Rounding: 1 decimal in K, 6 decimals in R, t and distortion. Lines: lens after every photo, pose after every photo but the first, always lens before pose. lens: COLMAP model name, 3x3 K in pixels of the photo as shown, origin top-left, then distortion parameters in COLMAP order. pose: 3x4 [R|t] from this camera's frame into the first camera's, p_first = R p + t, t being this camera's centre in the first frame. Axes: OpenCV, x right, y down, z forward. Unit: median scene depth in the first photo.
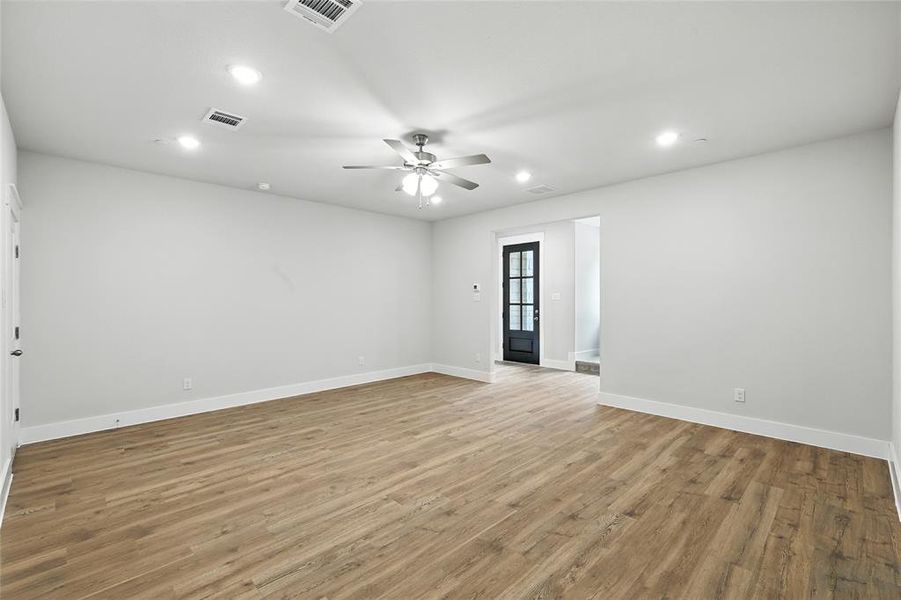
lens RADIAL K [[401.0, 0, 455.3], [0, 401.0, 297.1], [0, 0, 1]] dist [0.006735, 0.000140]
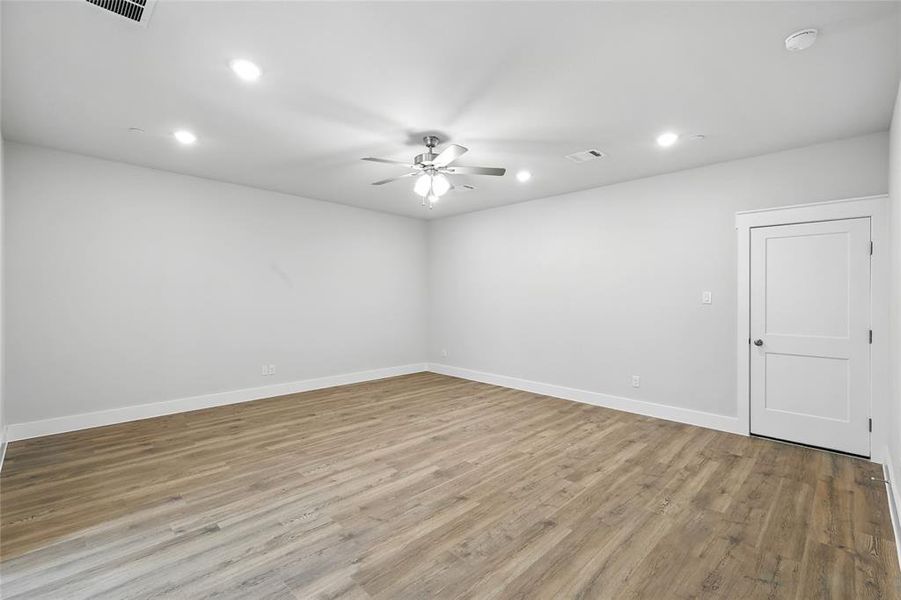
lens RADIAL K [[401.0, 0, 455.1], [0, 401.0, 297.2], [0, 0, 1]] dist [0.006735, 0.000140]
pose [[-0.999971, -0.002163, -0.007292, -0.155011], [-0.002153, 0.999997, -0.001356, 0.004268], [0.007295, -0.001341, -0.999972, 2.203115]]
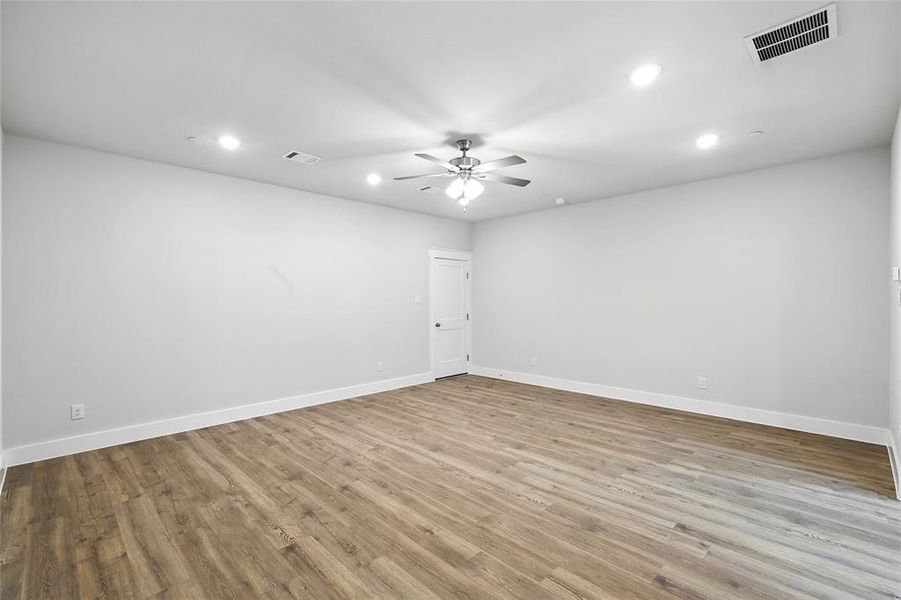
lens RADIAL K [[401.0, 0, 446.6], [0, 401.0, 298.8], [0, 0, 1]] dist [0.006735, 0.000140]
pose [[-0.006708, 0.001647, -0.999976, 1.019101], [0.006865, 0.999975, 0.001601, -0.003555], [0.999954, -0.006854, -0.006719, 1.049781]]
